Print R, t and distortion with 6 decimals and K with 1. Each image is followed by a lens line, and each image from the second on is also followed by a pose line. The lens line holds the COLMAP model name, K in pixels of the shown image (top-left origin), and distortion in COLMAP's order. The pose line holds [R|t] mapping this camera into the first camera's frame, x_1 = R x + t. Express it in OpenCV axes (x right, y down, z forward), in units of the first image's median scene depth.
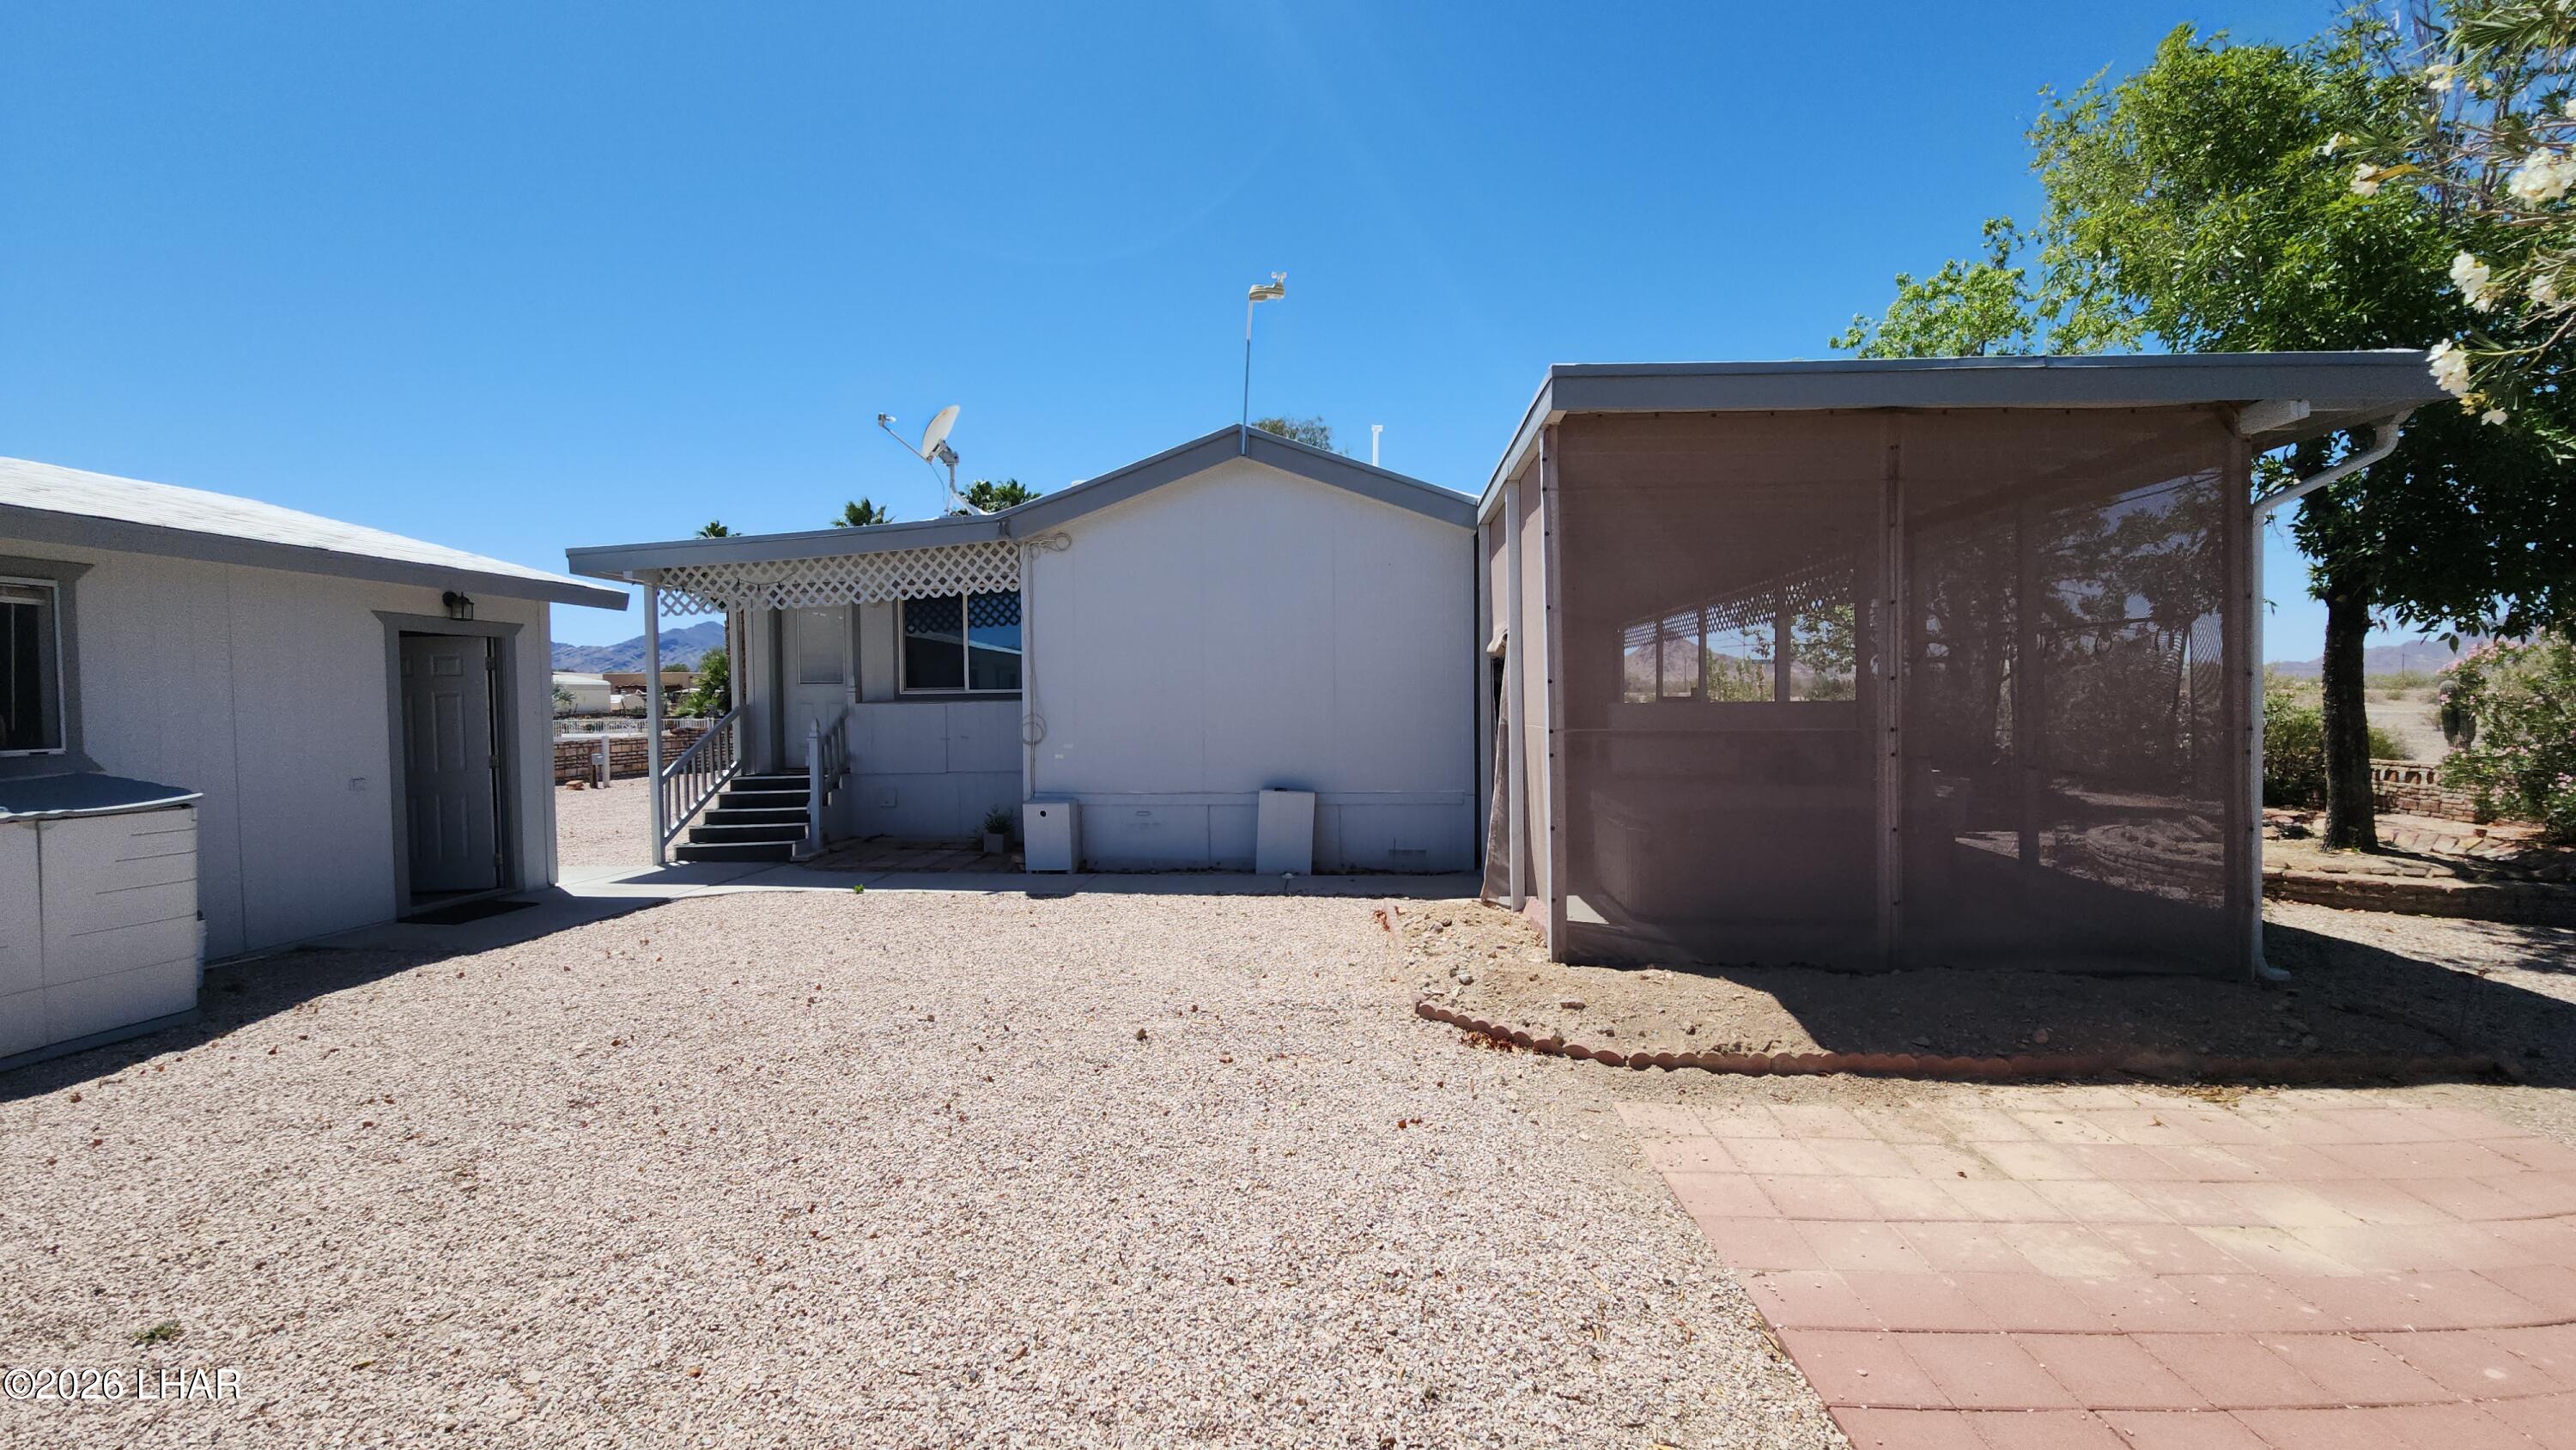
lens RADIAL K [[1040.2, 0, 1273.4], [0, 1040.2, 732.0], [0, 0, 1]] dist [0.015051, -0.007563]
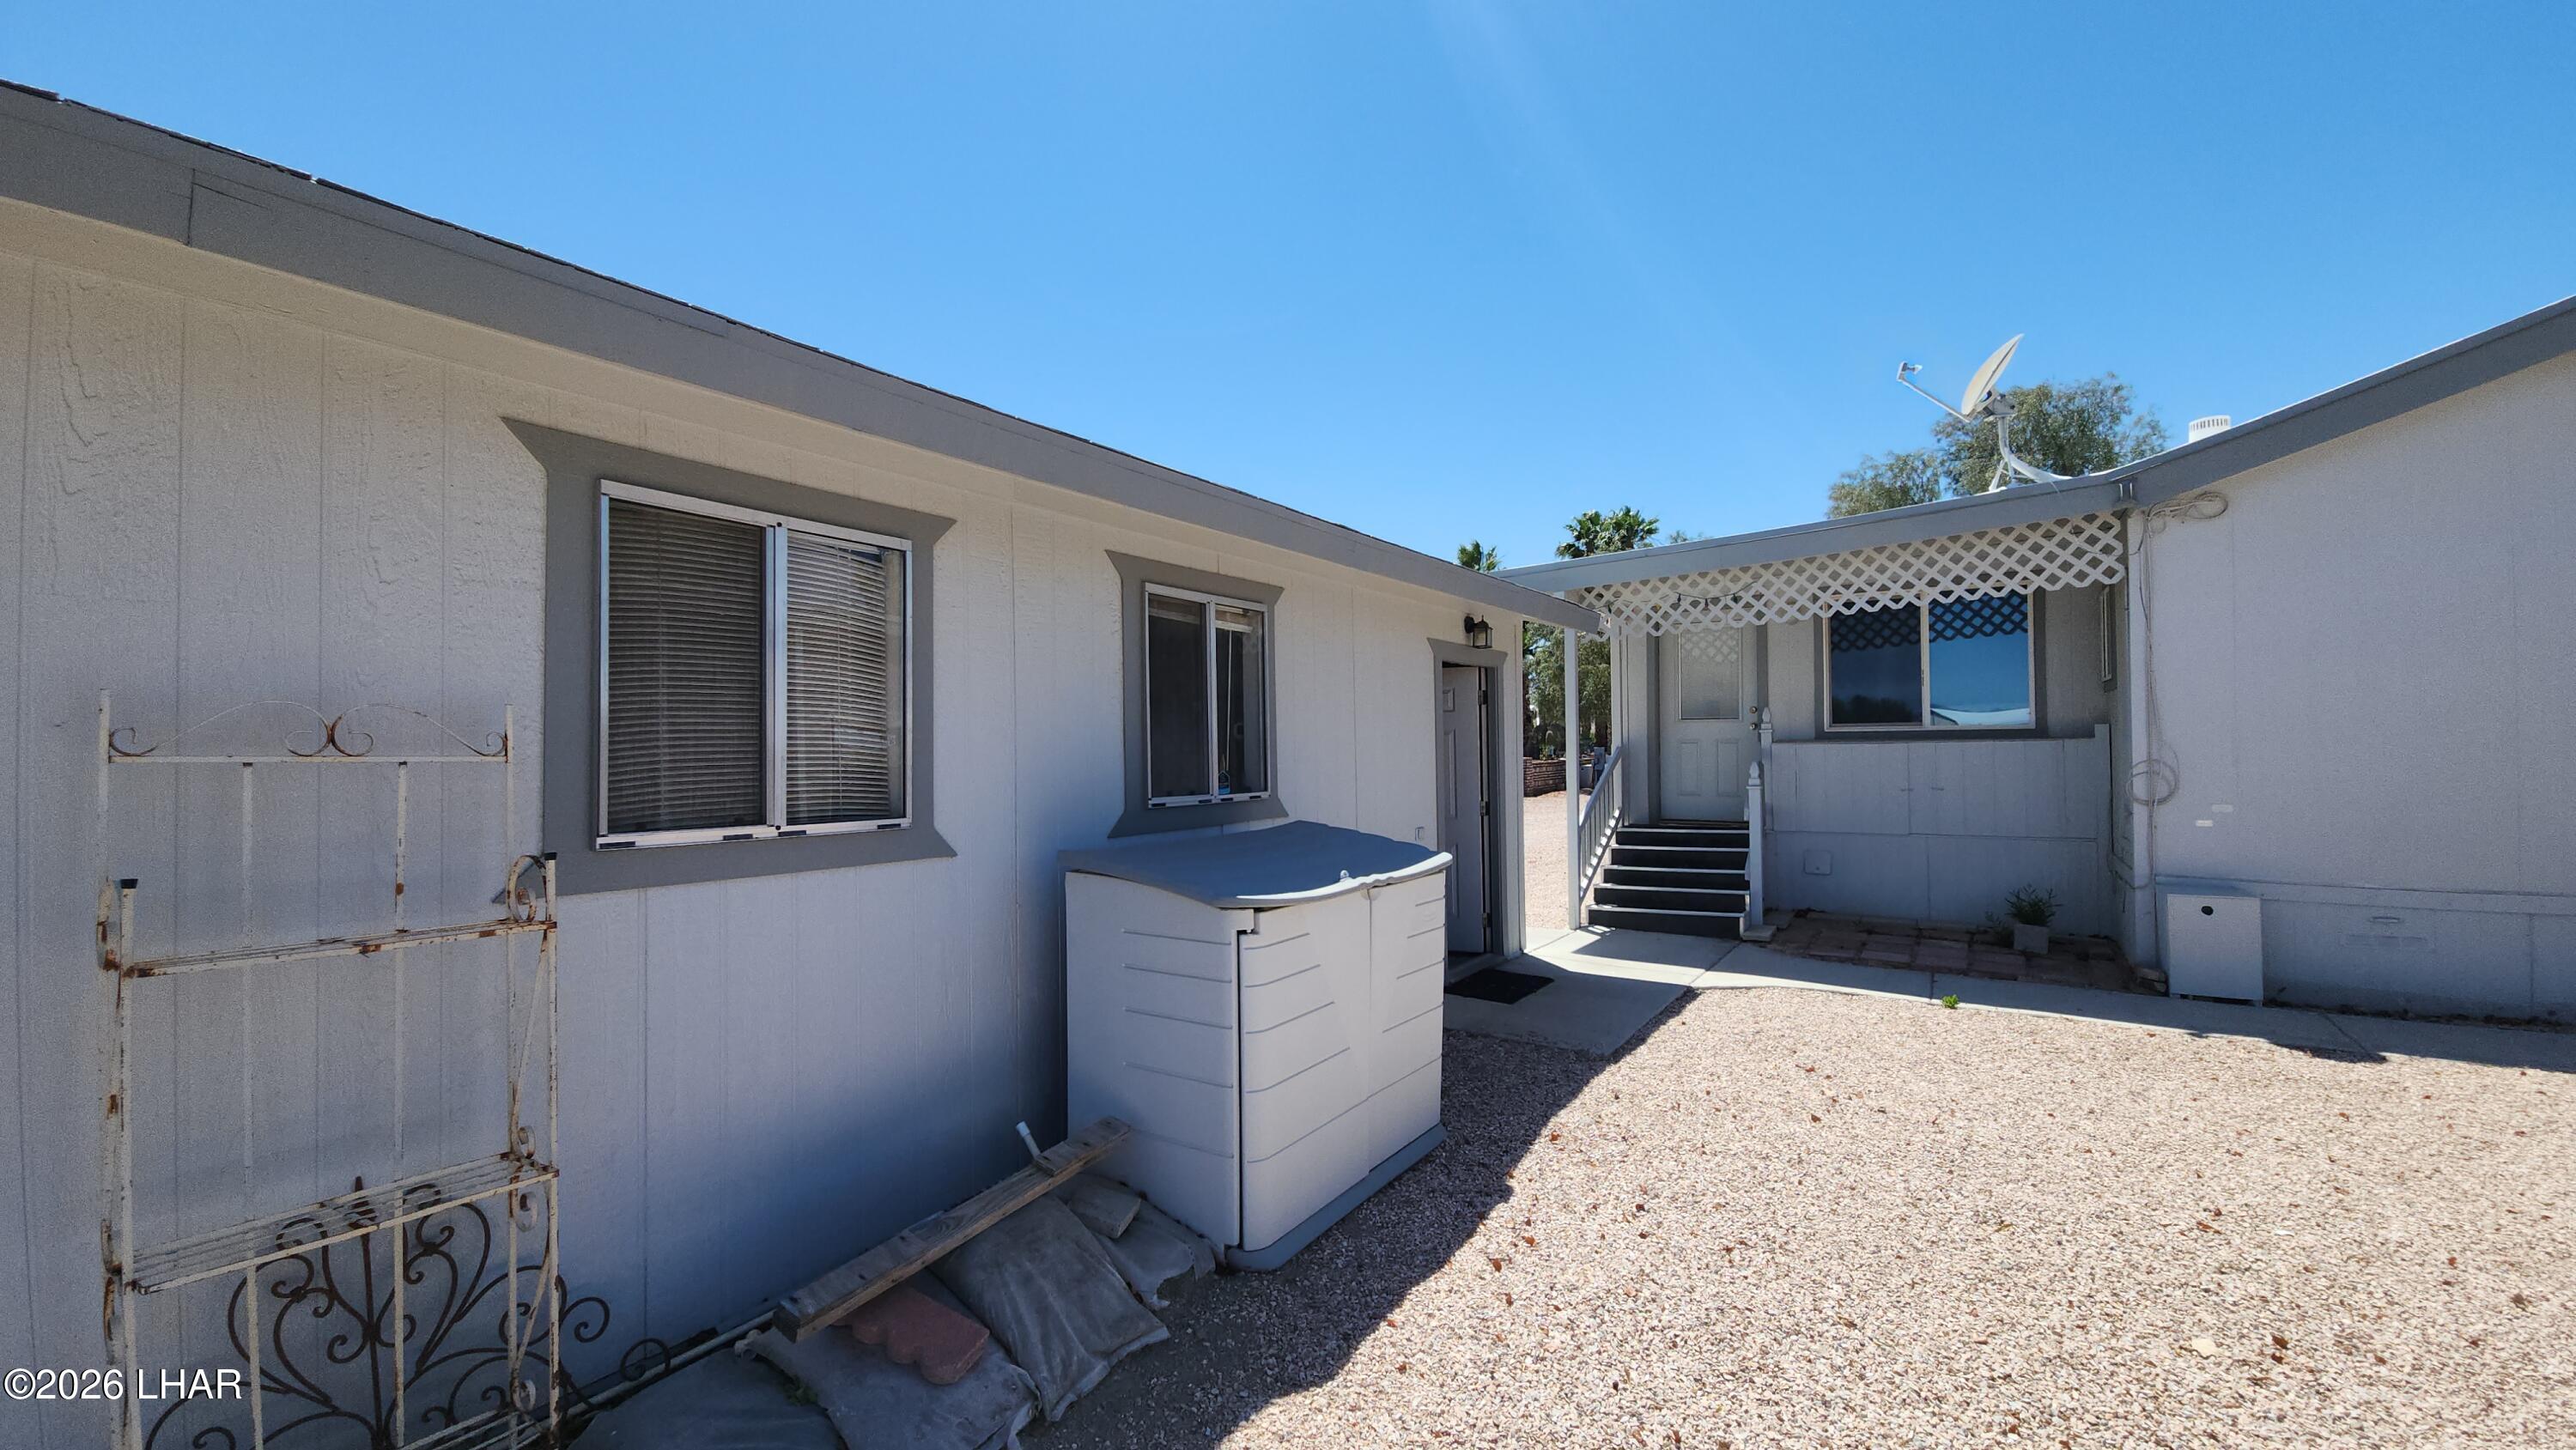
lens RADIAL K [[1042.3, 0, 1275.8], [0, 1042.3, 728.5], [0, 0, 1]] dist [0.012806, -0.007836]
pose [[0.876364, -0.003493, -0.481637, -0.777559], [-0.016198, 0.999194, -0.036720, -0.005934], [0.481377, 0.039982, 0.875601, 0.233153]]
